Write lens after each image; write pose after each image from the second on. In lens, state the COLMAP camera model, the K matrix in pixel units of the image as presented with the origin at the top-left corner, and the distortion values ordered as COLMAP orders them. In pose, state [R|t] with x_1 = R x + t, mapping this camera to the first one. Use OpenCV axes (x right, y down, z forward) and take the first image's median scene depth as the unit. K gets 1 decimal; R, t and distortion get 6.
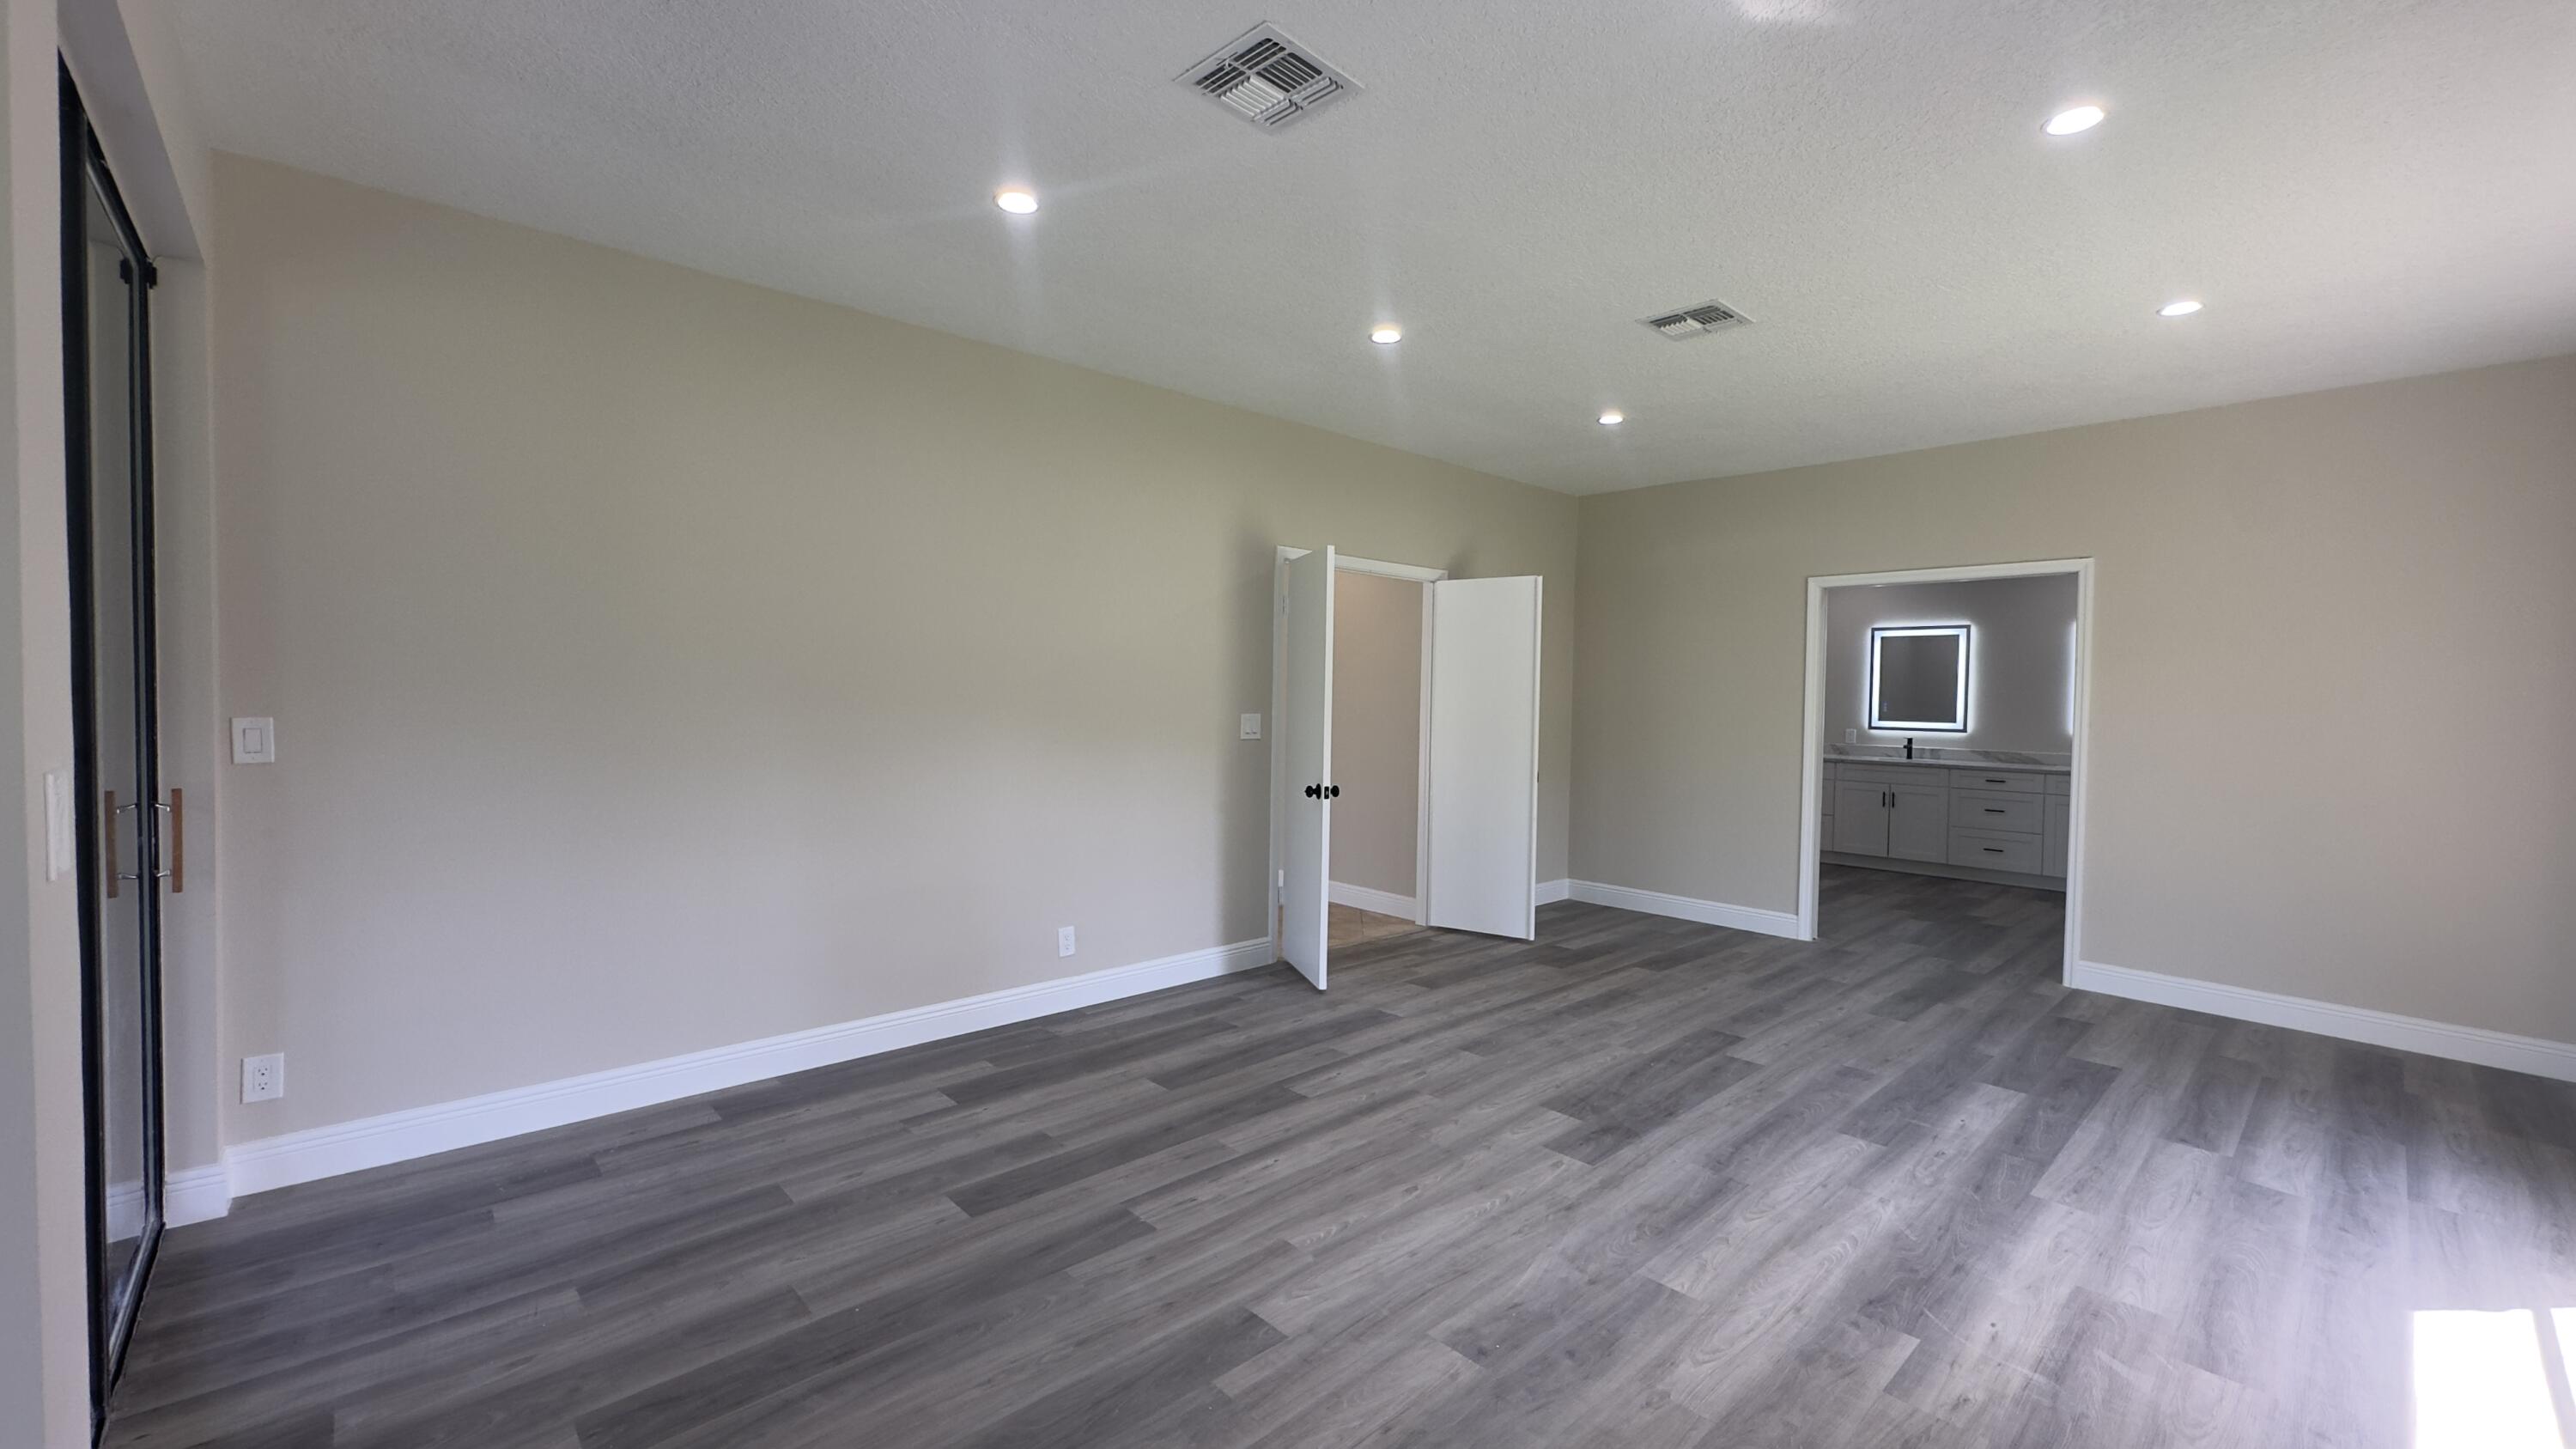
lens RADIAL K [[1027.2, 0, 1290.2], [0, 1027.2, 720.6], [0, 0, 1]] dist [-0.008939, 0.001206]
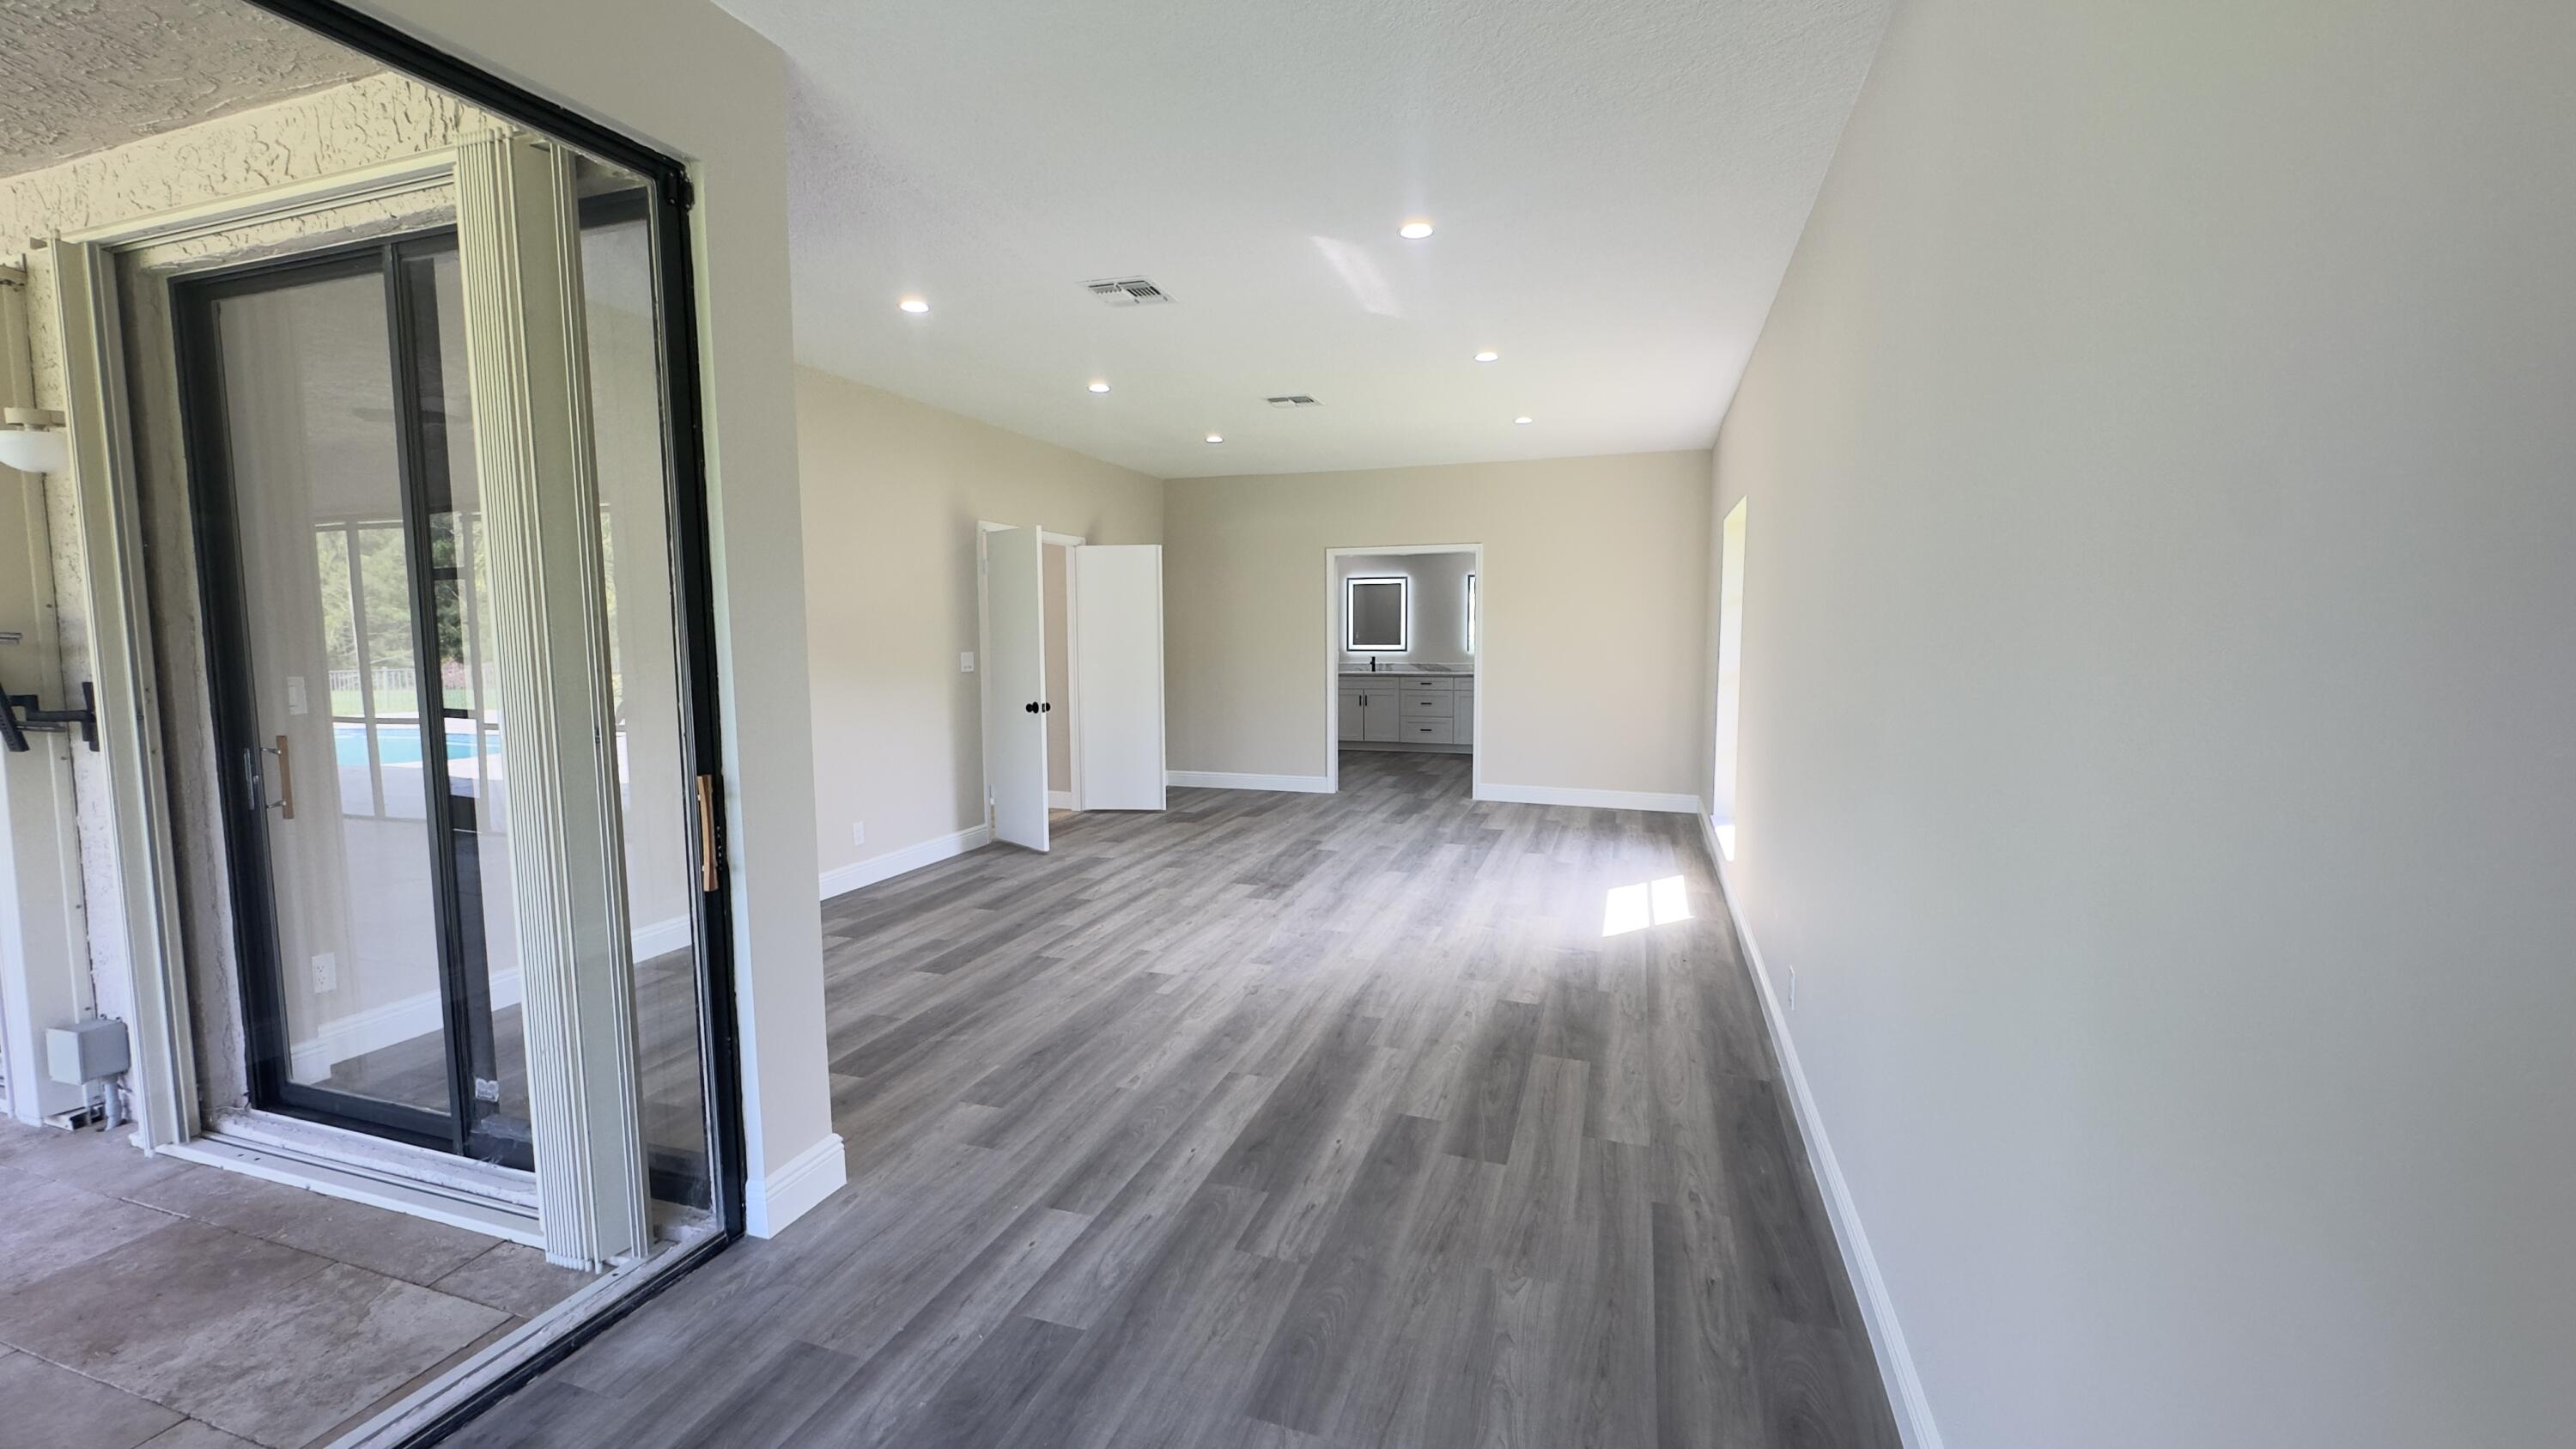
lens RADIAL K [[1027.2, 0, 1291.9], [0, 1027.2, 718.4], [0, 0, 1]] dist [-0.008939, 0.001206]
pose [[0.876510, -0.059911, 0.477641, -0.408354], [0.029918, 0.997087, 0.070164, -0.002463], [-0.480453, -0.047210, 0.875749, -0.444614]]
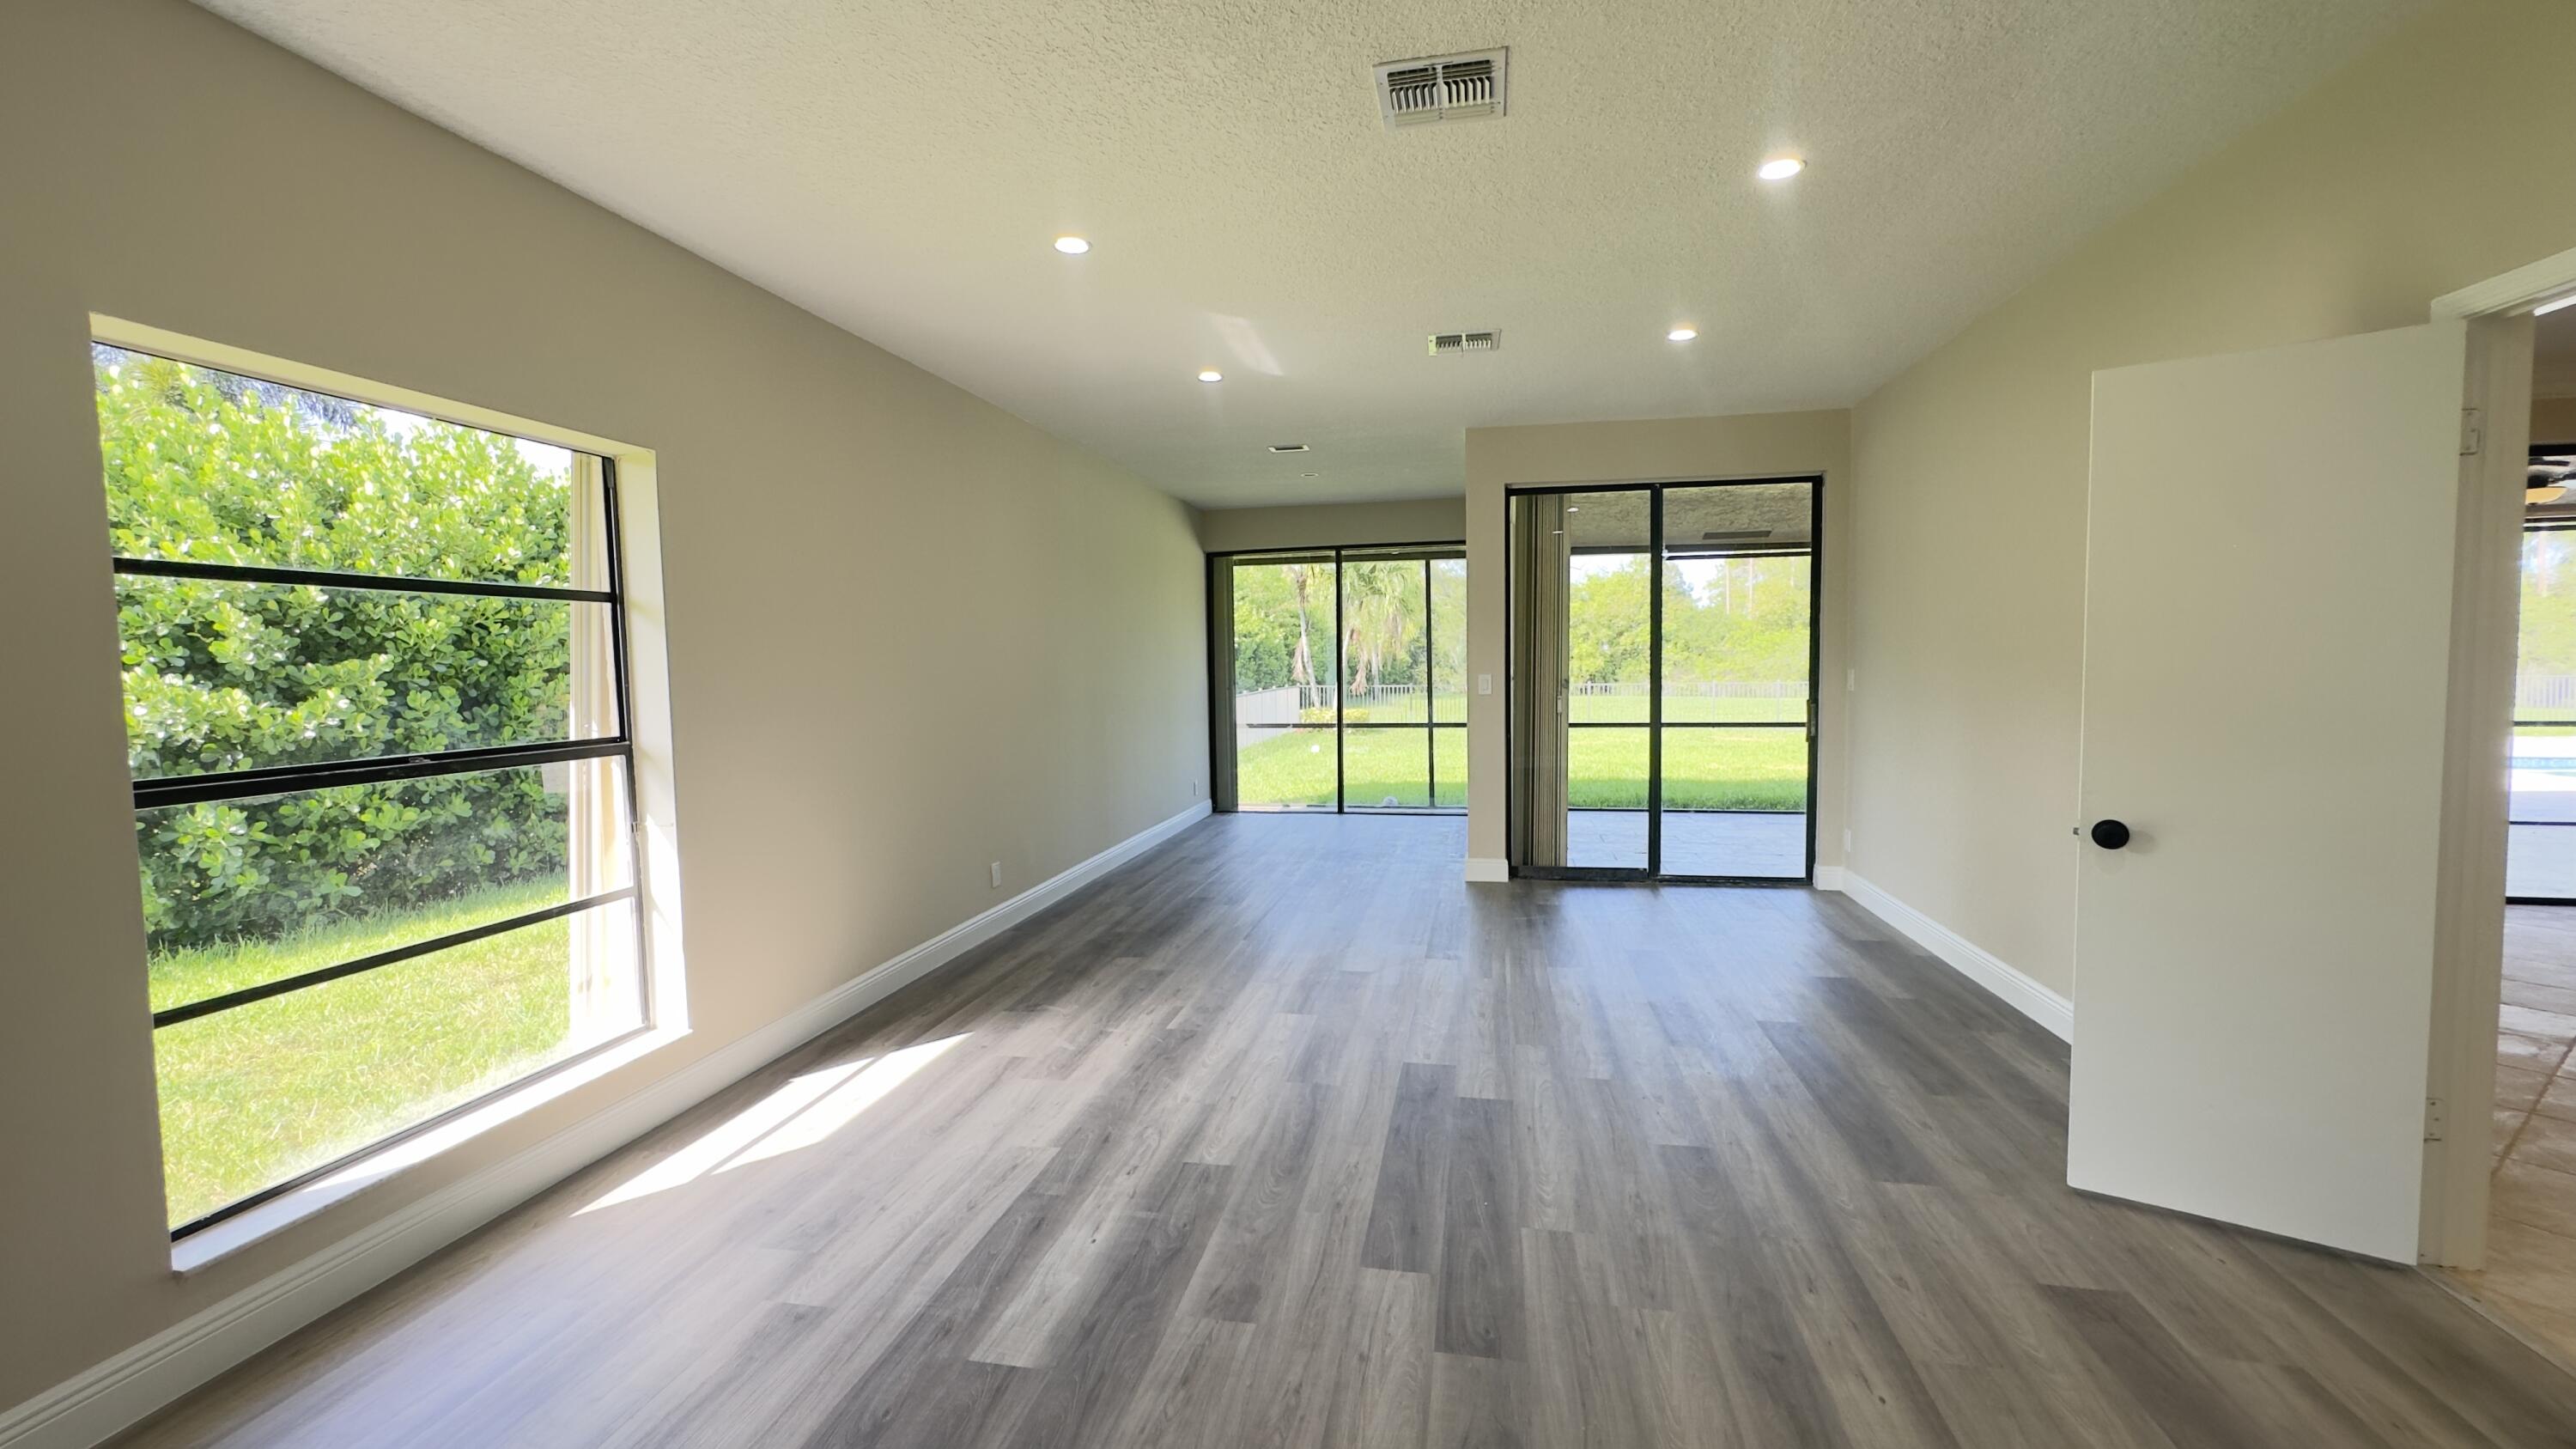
lens RADIAL K [[1027.2, 0, 1291.0], [0, 1027.2, 719.0], [0, 0, 1]] dist [-0.008939, 0.001206]
pose [[-0.804908, 0.033308, -0.592464, 0.862906], [-0.011642, 0.997345, 0.071886, -0.030001], [0.593286, 0.064759, -0.802383, 1.470971]]
